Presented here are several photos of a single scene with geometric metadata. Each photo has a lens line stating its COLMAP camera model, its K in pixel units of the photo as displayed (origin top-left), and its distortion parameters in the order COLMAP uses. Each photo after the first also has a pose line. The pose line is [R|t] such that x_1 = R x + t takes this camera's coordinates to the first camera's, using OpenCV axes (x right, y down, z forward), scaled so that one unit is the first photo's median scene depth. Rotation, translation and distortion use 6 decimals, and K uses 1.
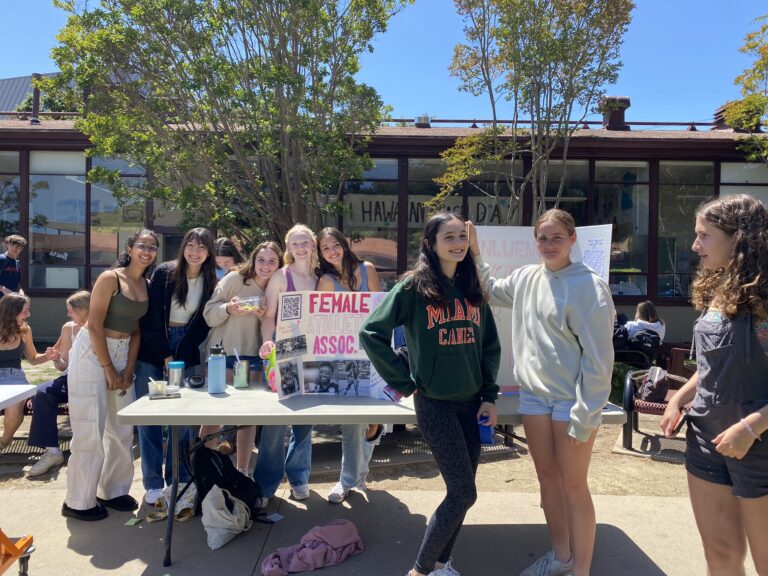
lens RADIAL K [[575.6, 0, 384.0], [0, 575.6, 288.0], [0, 0, 1]] dist [0.012786, 0.002756]
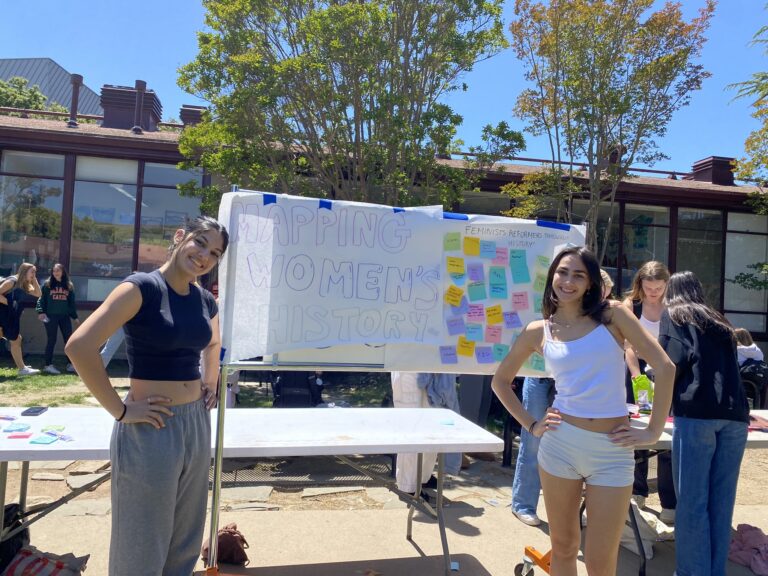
lens RADIAL K [[575.6, 0, 384.0], [0, 575.6, 288.0], [0, 0, 1]] dist [0.012786, 0.002756]
pose [[0.988919, 0.043571, 0.141916, -0.233528], [-0.038457, 0.998515, -0.038585, -0.002780], [-0.143386, 0.032700, 0.989126, -0.002428]]
